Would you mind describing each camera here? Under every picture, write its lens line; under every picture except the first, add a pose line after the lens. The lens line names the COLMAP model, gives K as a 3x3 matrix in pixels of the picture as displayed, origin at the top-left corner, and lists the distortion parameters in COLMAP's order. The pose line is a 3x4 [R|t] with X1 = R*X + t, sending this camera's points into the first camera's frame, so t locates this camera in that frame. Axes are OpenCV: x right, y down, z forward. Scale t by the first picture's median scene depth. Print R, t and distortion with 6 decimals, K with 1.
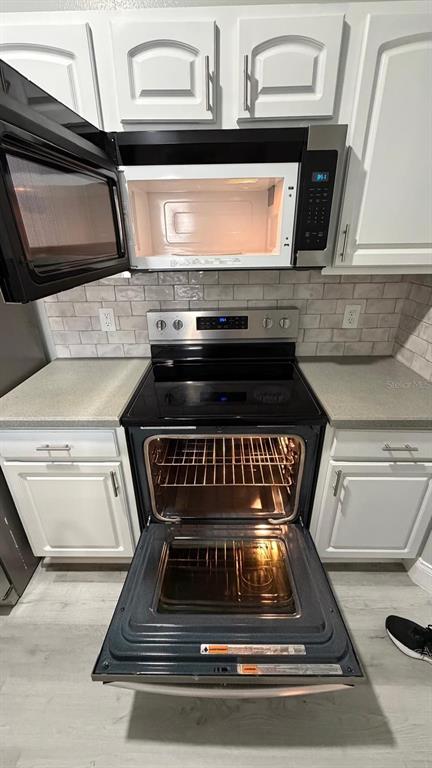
lens RADIAL K [[305.3, 0, 215.4], [0, 305.3, 380.6], [0, 0, 1]] dist [-0.000251, 0.000011]
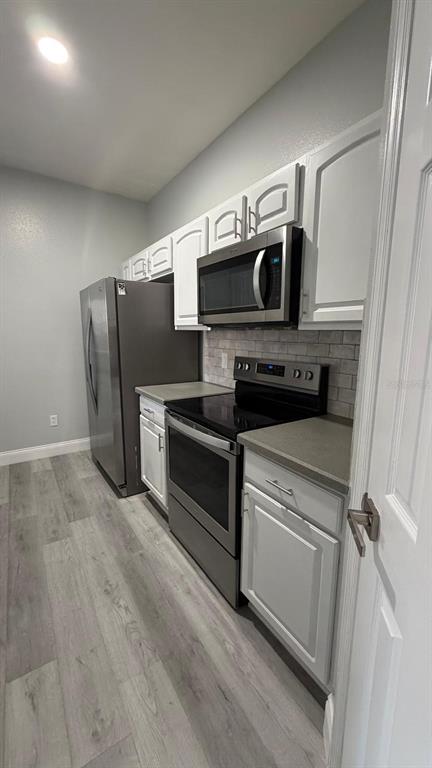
lens RADIAL K [[305.3, 0, 214.5], [0, 305.3, 381.4], [0, 0, 1]] dist [-0.000251, 0.000011]
pose [[0.567261, 0.149573, -0.809841, 1.077191], [-0.360113, 0.929422, -0.080586, 0.050745], [0.740631, 0.337348, 0.581088, 0.123624]]
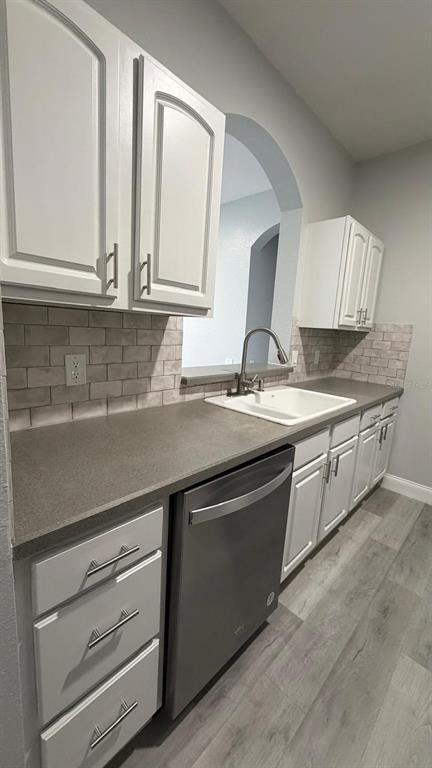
lens RADIAL K [[305.3, 0, 219.2], [0, 305.3, 381.8], [0, 0, 1]] dist [-0.000251, 0.000011]
pose [[-0.676571, 0.100171, -0.729532, 0.560884], [-0.350705, 0.827300, 0.438841, 0.009100], [0.647501, 0.552758, -0.524597, 0.284918]]
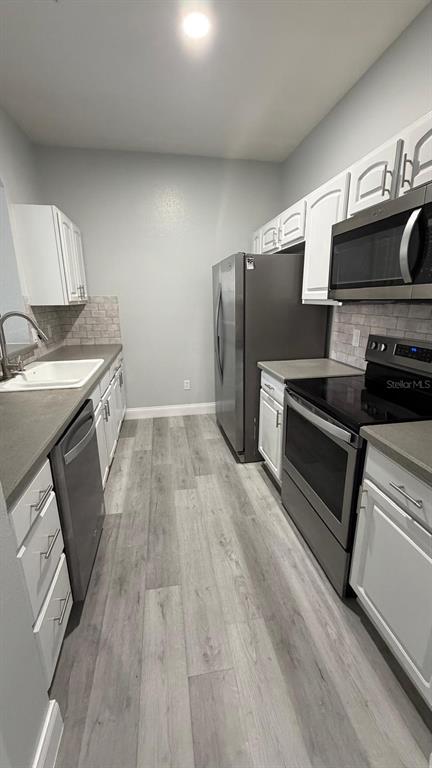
lens RADIAL K [[305.3, 0, 215.1], [0, 305.3, 381.5], [0, 0, 1]] dist [-0.000251, 0.000011]
pose [[0.198621, 0.270030, -0.942143, 1.074740], [-0.401869, 0.899206, 0.173002, -0.003157], [0.893897, 0.344256, 0.287118, 0.118120]]
